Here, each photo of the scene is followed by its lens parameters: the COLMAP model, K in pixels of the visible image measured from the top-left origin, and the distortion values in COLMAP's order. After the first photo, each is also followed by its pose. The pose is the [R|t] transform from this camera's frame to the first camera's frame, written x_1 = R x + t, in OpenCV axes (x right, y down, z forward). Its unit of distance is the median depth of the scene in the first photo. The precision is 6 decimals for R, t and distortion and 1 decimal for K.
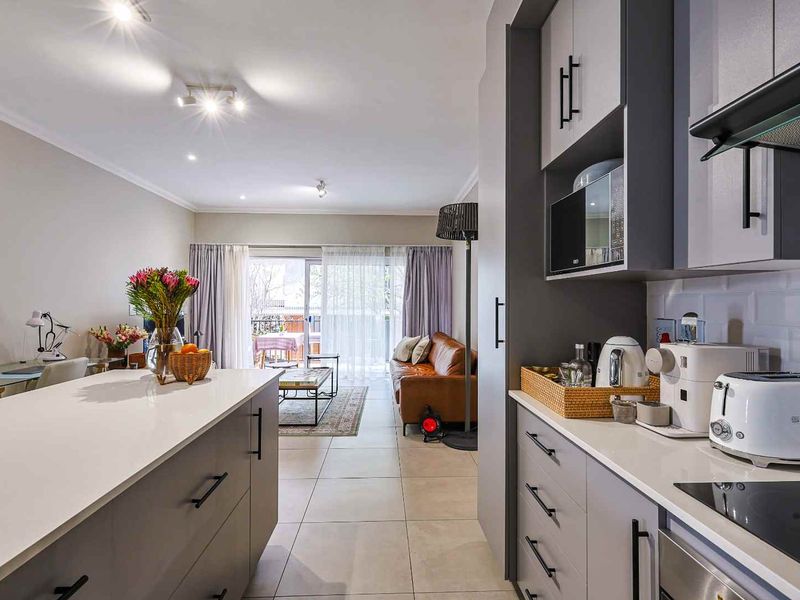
lens RADIAL K [[423.0, 0, 405.0], [0, 423.0, 297.0], [0, 0, 1]] dist [-0.006875, -0.005493]
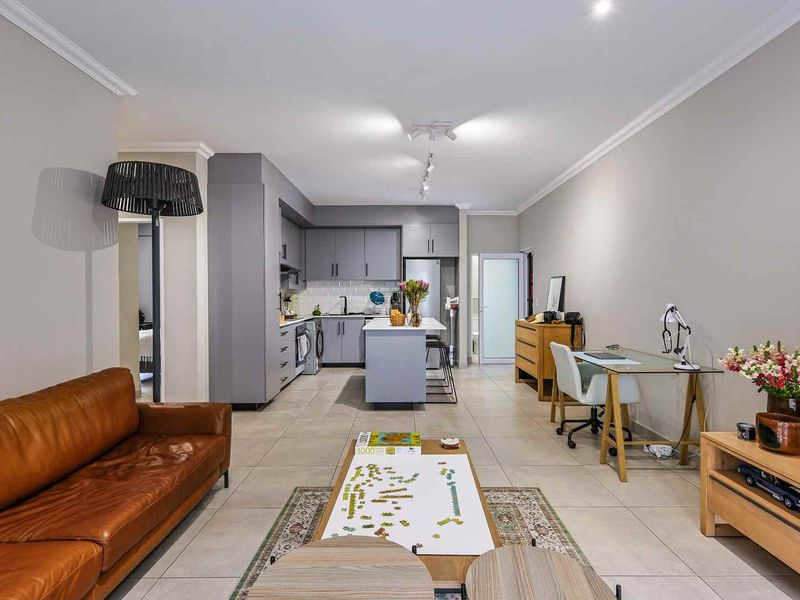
lens RADIAL K [[423.0, 0, 411.2], [0, 423.0, 294.9], [0, 0, 1]] dist [-0.006875, -0.005493]
pose [[-0.999468, 0.005571, 0.032142, -0.189269], [0.005153, 0.999901, -0.013079, 0.012430], [-0.032212, -0.012906, -0.999398, 0.972616]]
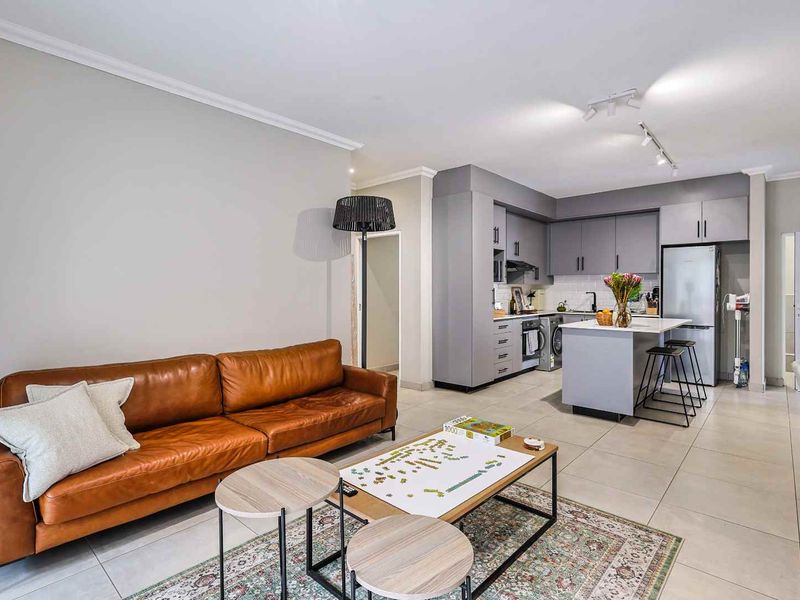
lens RADIAL K [[423.0, 0, 387.0], [0, 423.0, 291.0], [0, 0, 1]] dist [-0.006875, -0.005493]
pose [[-0.696284, 0.000402, 0.717766, -0.365419], [-0.008878, 0.999919, -0.009172, 0.011750], [-0.717711, -0.012759, -0.696224, 0.944033]]
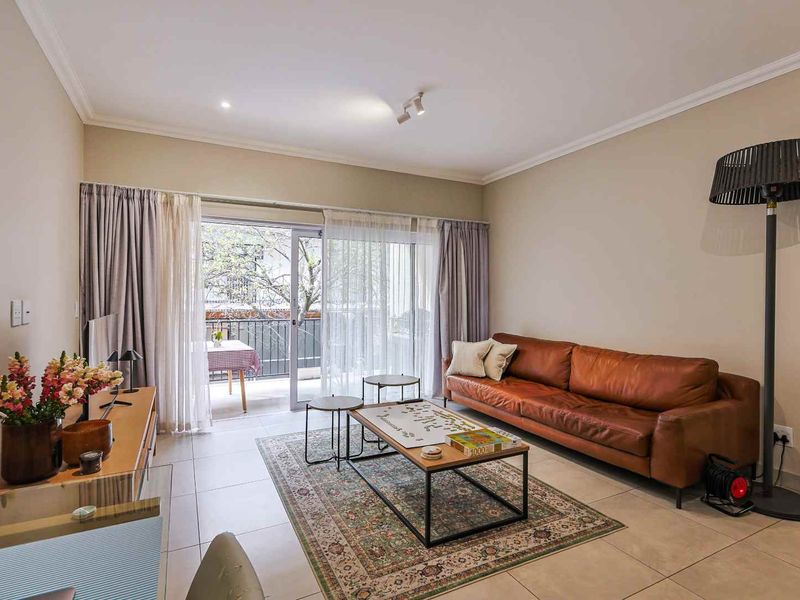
lens RADIAL K [[423.0, 0, 407.9], [0, 423.0, 297.2], [0, 0, 1]] dist [-0.006875, -0.005493]
pose [[0.908150, -0.000973, 0.418645, -0.357304], [-0.005238, 0.999893, 0.013687, 0.006544], [-0.418613, -0.014623, 0.908047, 0.351218]]
